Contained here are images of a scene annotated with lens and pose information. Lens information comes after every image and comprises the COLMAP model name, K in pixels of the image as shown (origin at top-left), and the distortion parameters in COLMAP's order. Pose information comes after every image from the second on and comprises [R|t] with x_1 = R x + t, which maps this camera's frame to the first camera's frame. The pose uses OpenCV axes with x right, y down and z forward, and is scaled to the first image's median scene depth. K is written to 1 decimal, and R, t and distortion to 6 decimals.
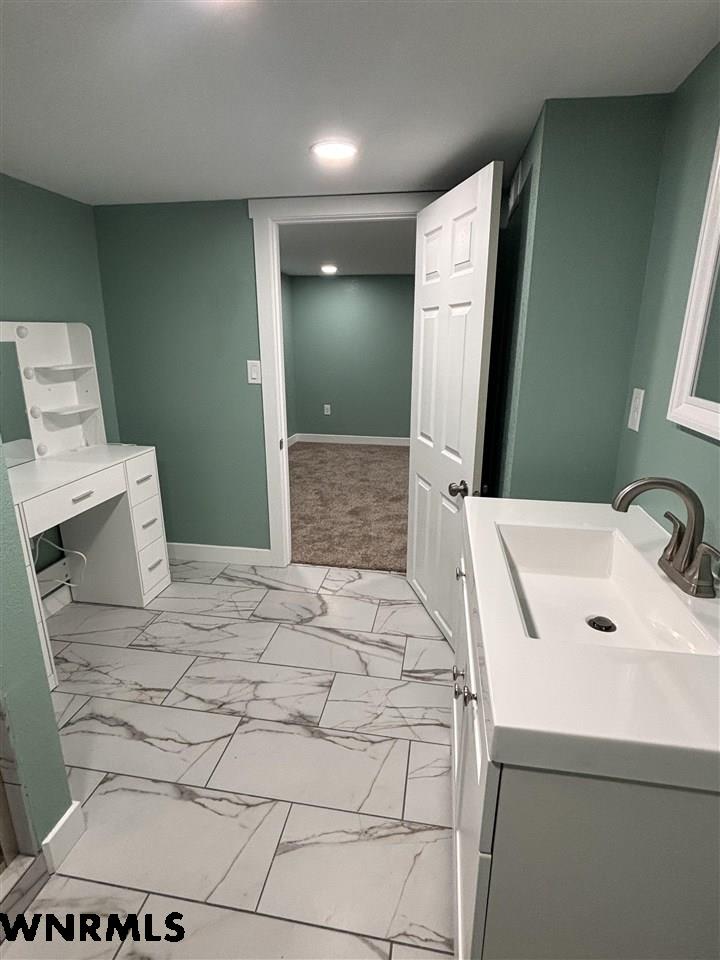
lens RADIAL K [[500.6, 0, 359.4], [0, 500.6, 480.9], [0, 0, 1]] dist [-0.001976, -0.001260]
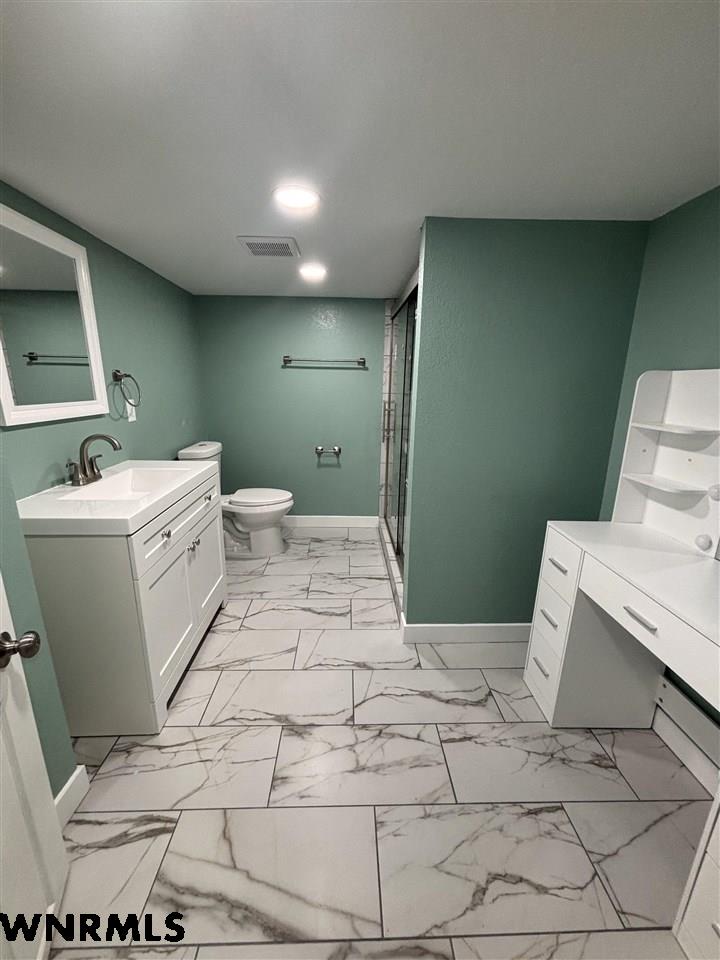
lens RADIAL K [[384.6, 0, 362.6], [0, 384.6, 482.3], [0, 0, 1]] dist [0.002406, -0.000045]
pose [[-0.977510, 0.034605, -0.208033, -0.091450], [-0.078569, 0.855673, 0.511518, -0.394586], [0.195709, 0.516359, -0.833710, 1.370595]]
